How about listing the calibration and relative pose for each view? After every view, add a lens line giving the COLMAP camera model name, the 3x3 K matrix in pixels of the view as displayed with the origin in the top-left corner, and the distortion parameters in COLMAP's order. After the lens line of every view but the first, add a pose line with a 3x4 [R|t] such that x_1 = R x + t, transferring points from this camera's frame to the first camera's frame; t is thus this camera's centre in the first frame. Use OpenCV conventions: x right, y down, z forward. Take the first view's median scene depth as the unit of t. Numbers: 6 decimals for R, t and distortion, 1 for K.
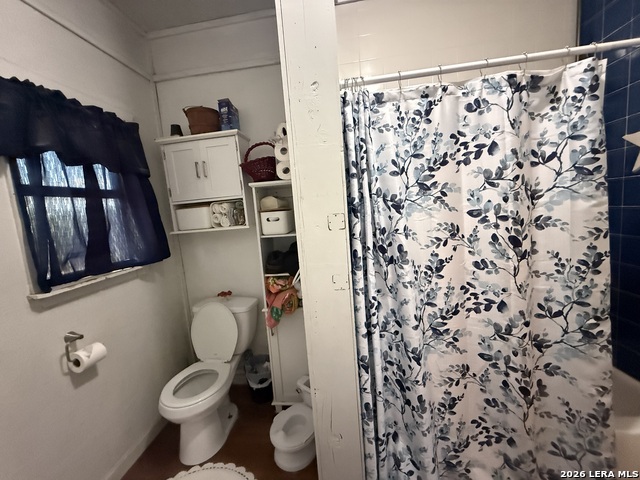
lens RADIAL K [[254.9, 0, 321.2], [0, 254.9, 239.1], [0, 0, 1]] dist [-0.004360, 0.000914]
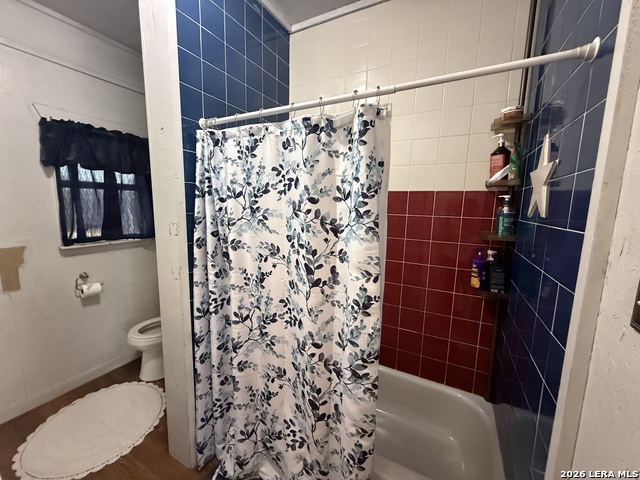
lens RADIAL K [[254.9, 0, 335.2], [0, 254.9, 238.7], [0, 0, 1]] dist [-0.004360, 0.000914]
pose [[0.930561, 0.151584, -0.333284, 1.214494], [-0.142627, 0.988444, 0.051336, -0.192292], [0.337215, -0.000236, 0.941428, 0.007480]]
